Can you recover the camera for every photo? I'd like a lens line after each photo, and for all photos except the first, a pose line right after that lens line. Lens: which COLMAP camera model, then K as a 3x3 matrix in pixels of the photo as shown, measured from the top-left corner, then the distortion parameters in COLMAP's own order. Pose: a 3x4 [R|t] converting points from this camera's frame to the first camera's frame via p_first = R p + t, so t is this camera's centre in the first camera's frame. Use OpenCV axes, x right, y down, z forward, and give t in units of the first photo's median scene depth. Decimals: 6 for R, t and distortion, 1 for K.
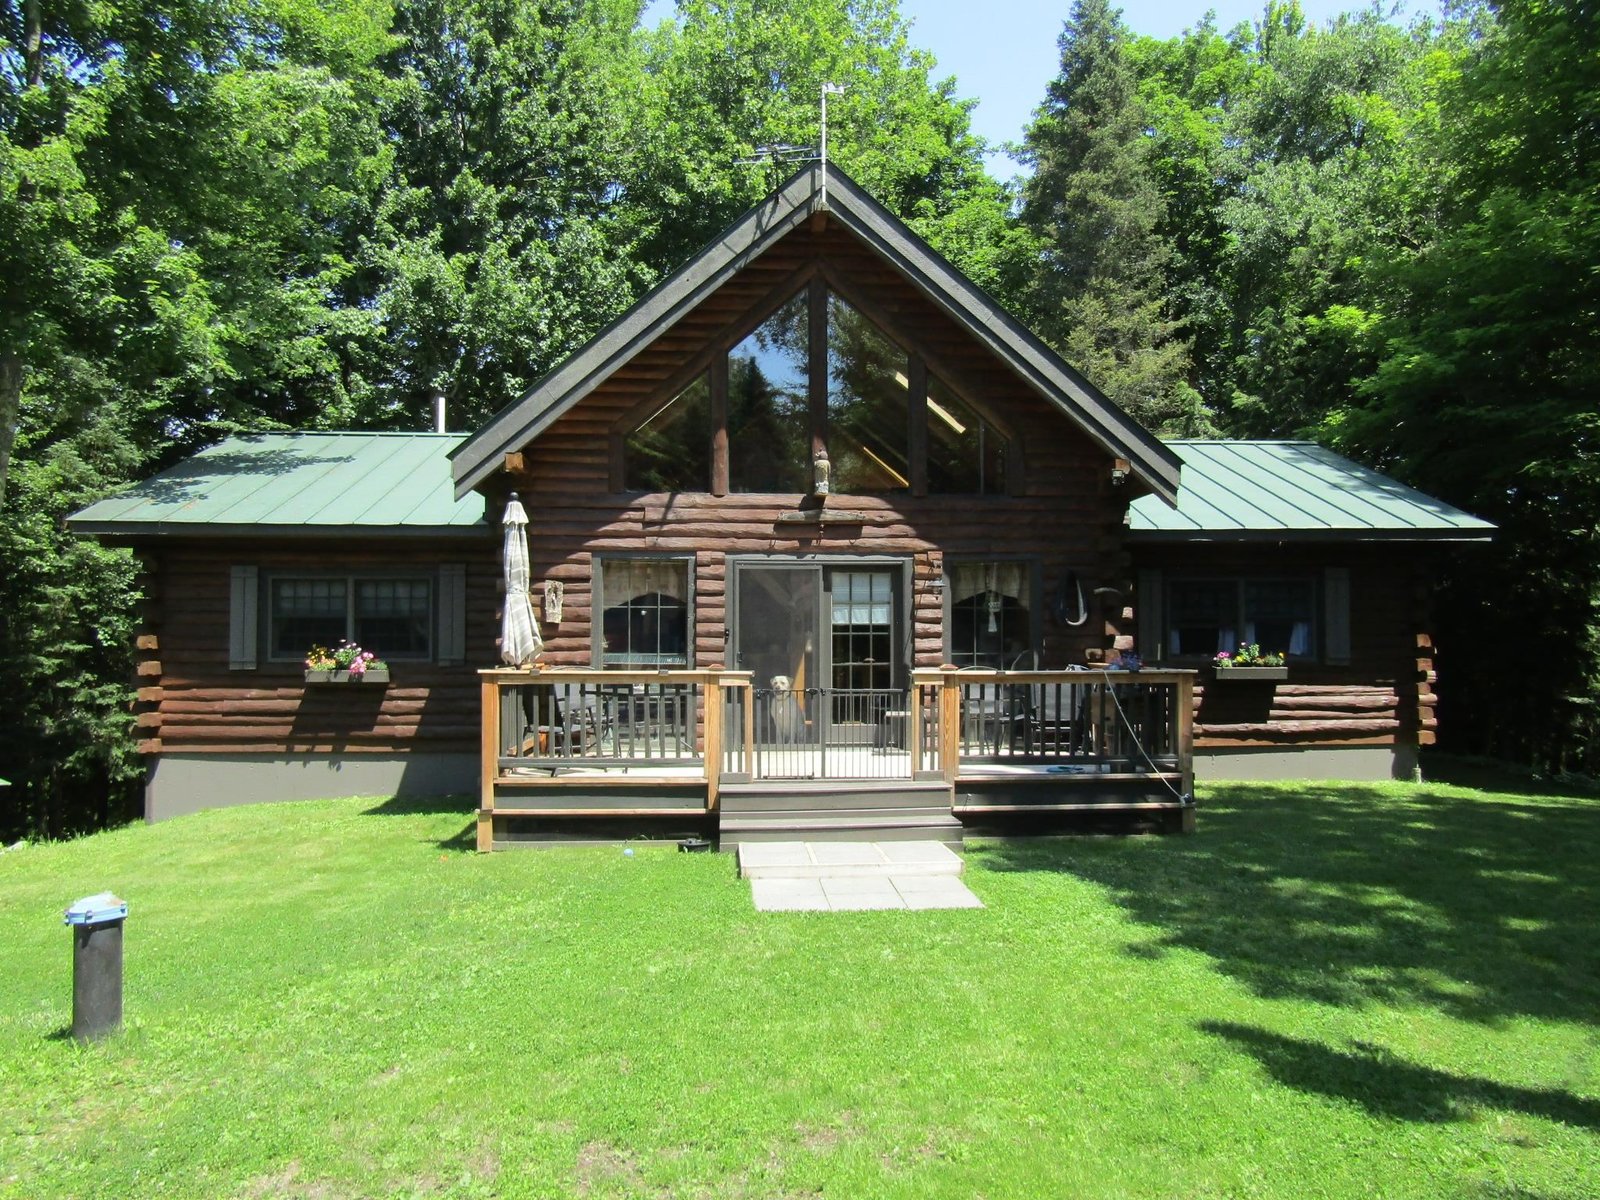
lens RADIAL K [[1133.8, 0, 809.7], [0, 1133.8, 606.6], [0, 0, 1]] dist [-0.010896, 0.002714]
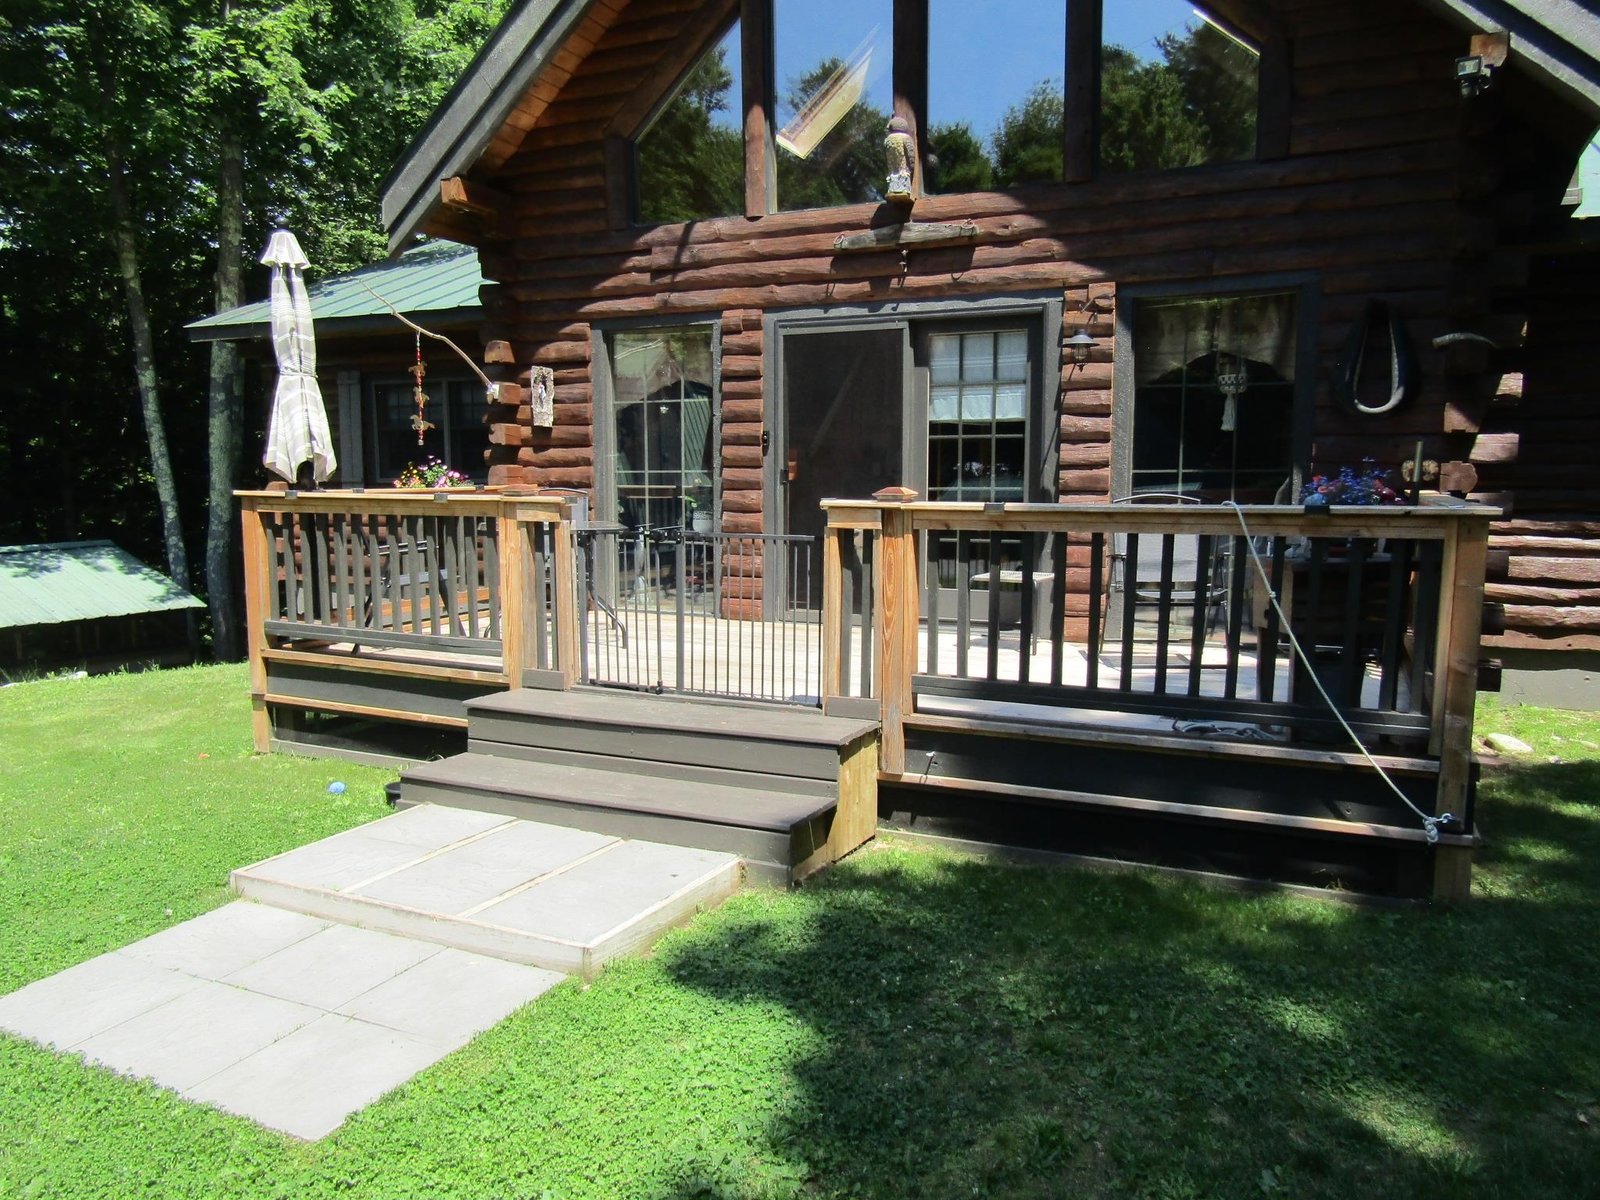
lens RADIAL K [[1133.8, 0, 809.7], [0, 1133.8, 606.6], [0, 0, 1]] dist [-0.010896, 0.002714]
pose [[0.875460, 0.056668, -0.479957, 0.258506], [0.016417, 0.989042, 0.146720, 0.023572], [0.483012, -0.136327, 0.864936, 0.438668]]
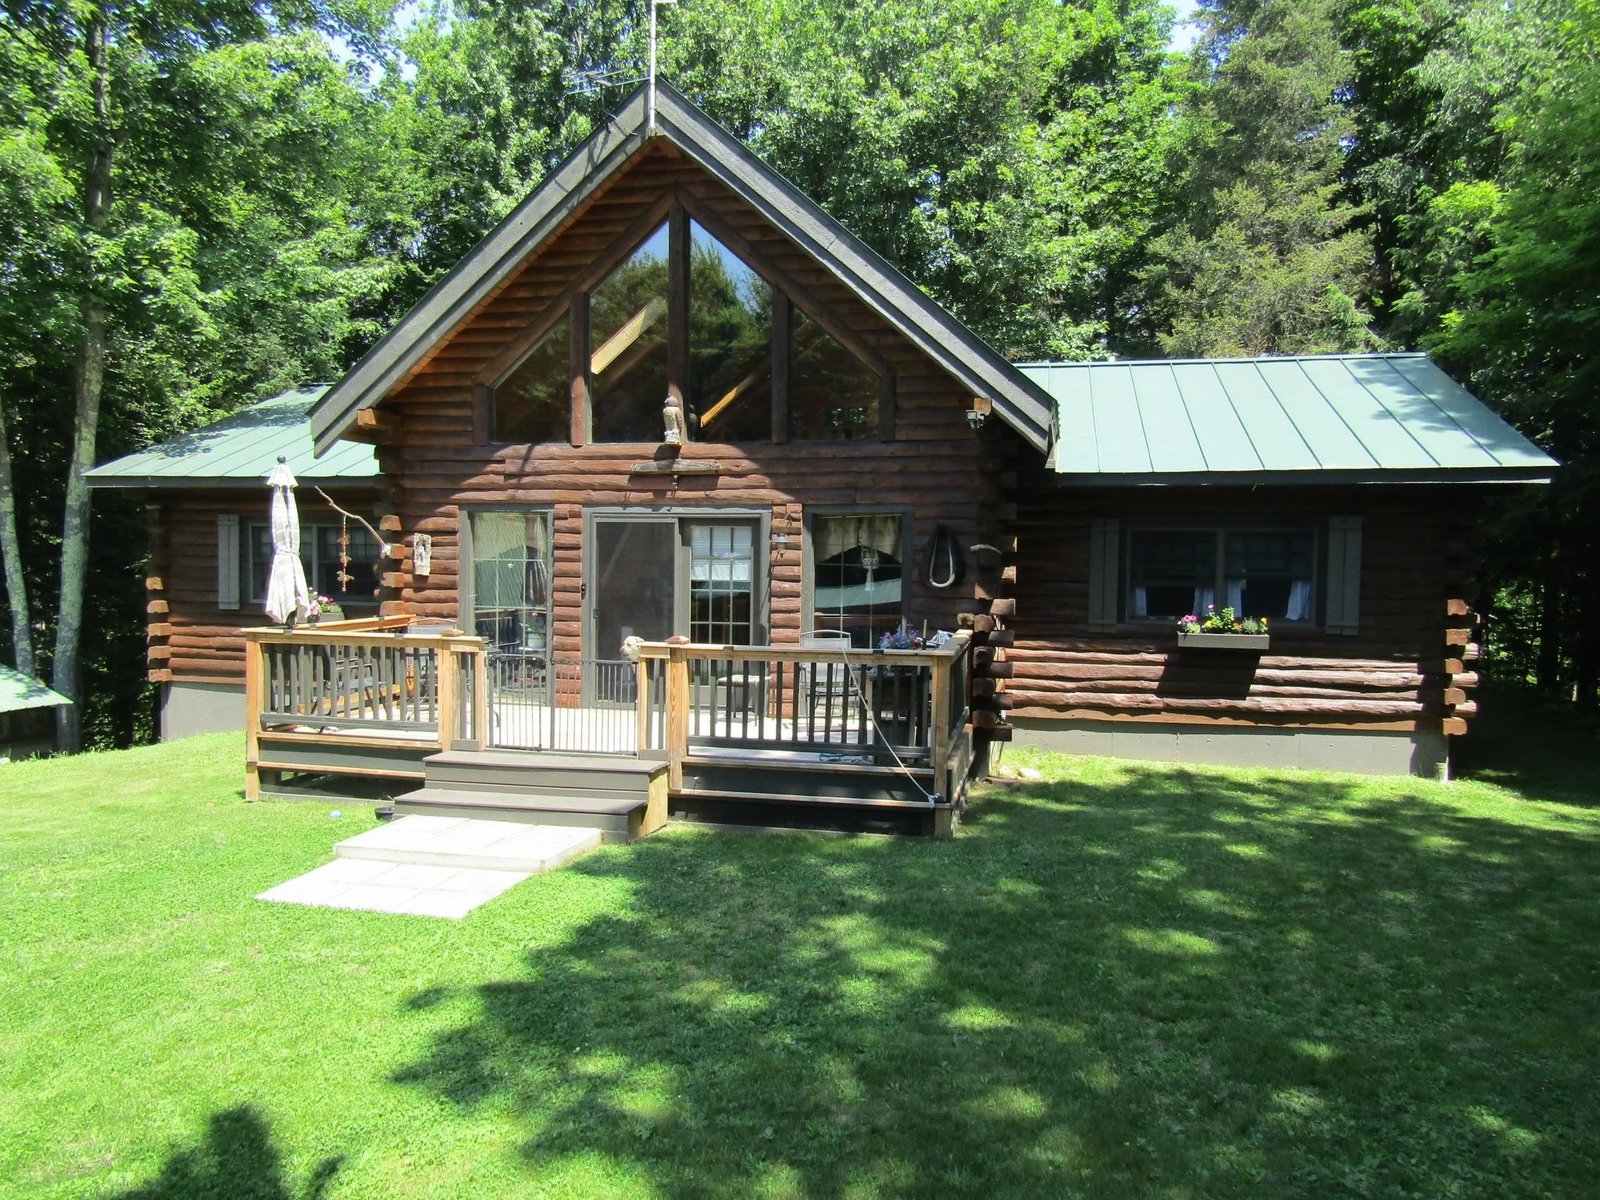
lens RADIAL K [[1133.8, 0, 809.7], [0, 1133.8, 606.6], [0, 0, 1]] dist [-0.010896, 0.002714]
pose [[0.959472, 0.024481, -0.280738, 0.383581], [-0.003750, 0.997240, 0.074145, -0.033399], [0.281778, -0.070088, 0.956916, 0.117396]]
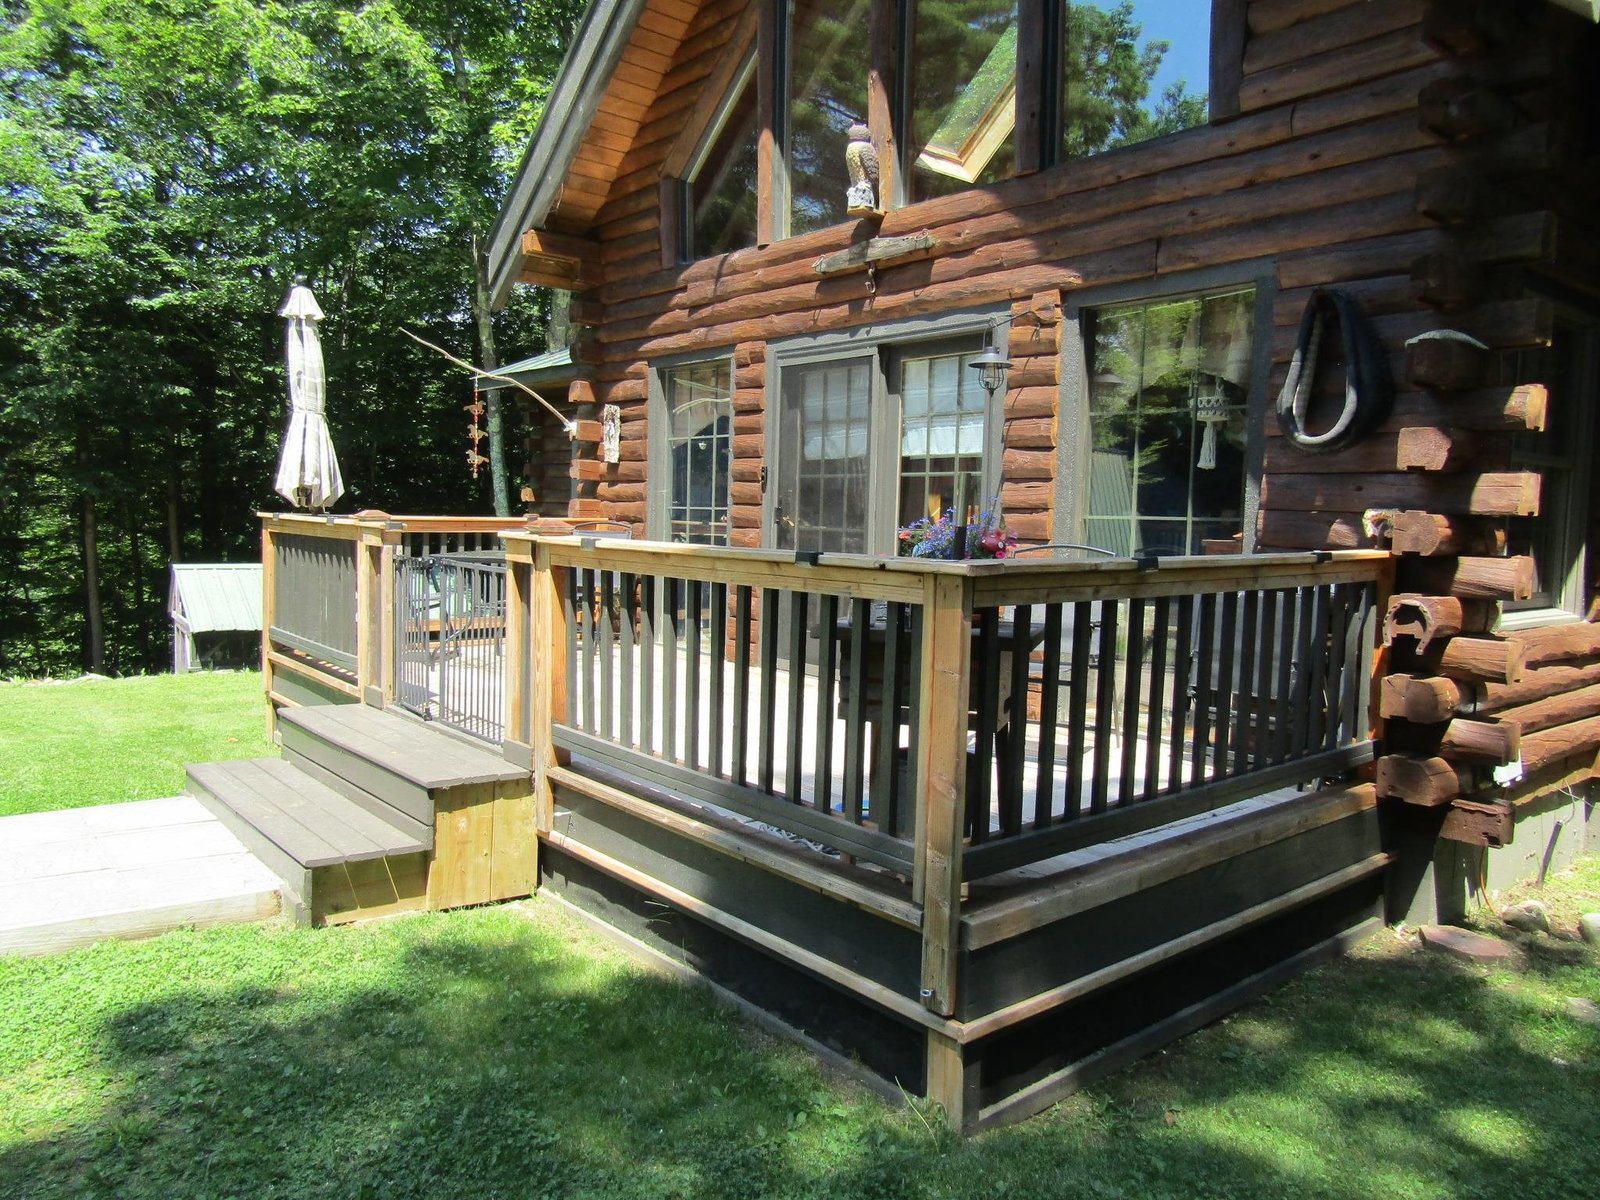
lens RADIAL K [[1133.8, 0, 809.7], [0, 1133.8, 606.6], [0, 0, 1]] dist [-0.010896, 0.002714]
pose [[0.590592, 0.081386, -0.802856, 0.432132], [0.000404, 0.994871, 0.101148, 0.031816], [0.806970, -0.060062, 0.587530, 0.647808]]
